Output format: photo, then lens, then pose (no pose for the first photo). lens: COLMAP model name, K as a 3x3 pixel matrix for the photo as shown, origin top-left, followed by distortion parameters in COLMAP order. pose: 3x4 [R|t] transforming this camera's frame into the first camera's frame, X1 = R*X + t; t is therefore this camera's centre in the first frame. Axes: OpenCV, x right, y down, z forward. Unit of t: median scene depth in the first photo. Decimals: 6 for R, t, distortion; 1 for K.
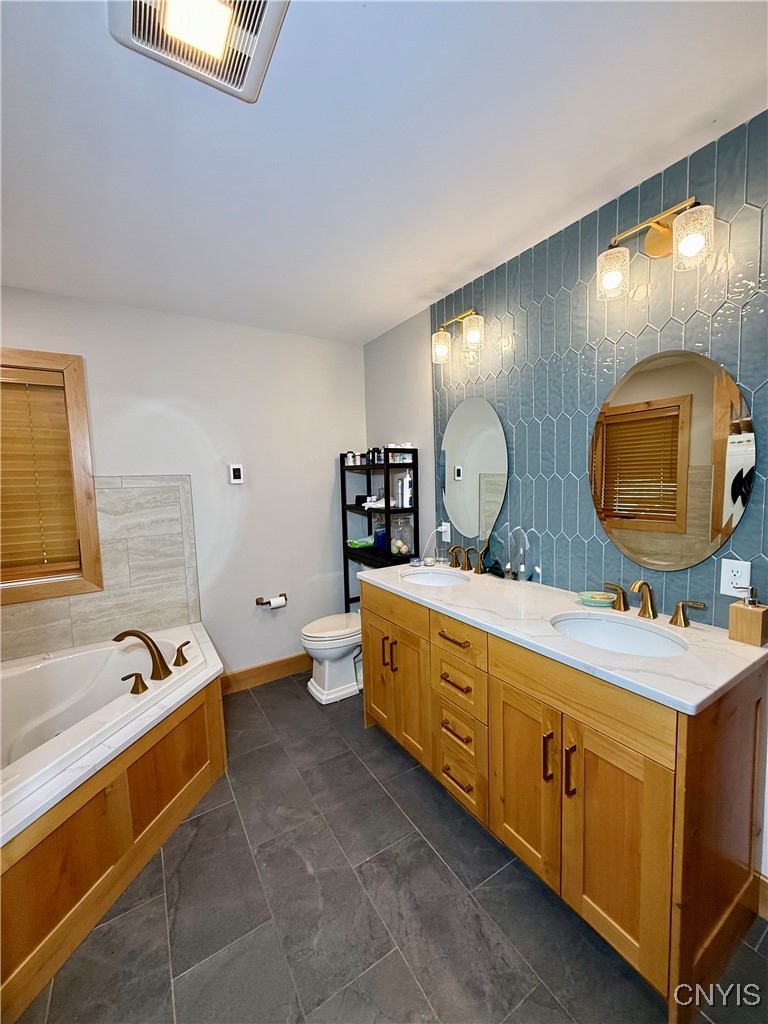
lens RADIAL K [[408.3, 0, 384.0], [0, 408.3, 512.0], [0, 0, 1]] dist [0.000444, 0.000049]
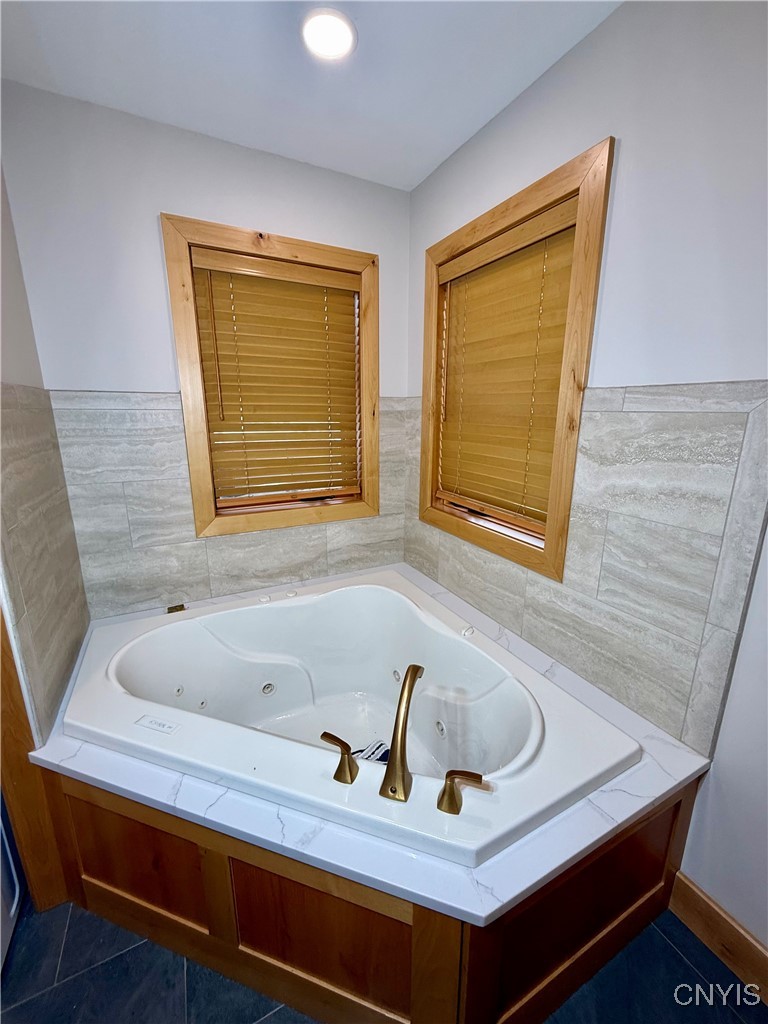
lens RADIAL K [[408.3, 0, 384.0], [0, 408.3, 512.0], [0, 0, 1]] dist [0.000444, 0.000049]
pose [[-0.084137, 0.272146, -0.958571, -0.110852], [-0.088055, 0.956188, 0.279198, -0.054677], [0.992556, 0.107897, -0.056487, 0.749811]]
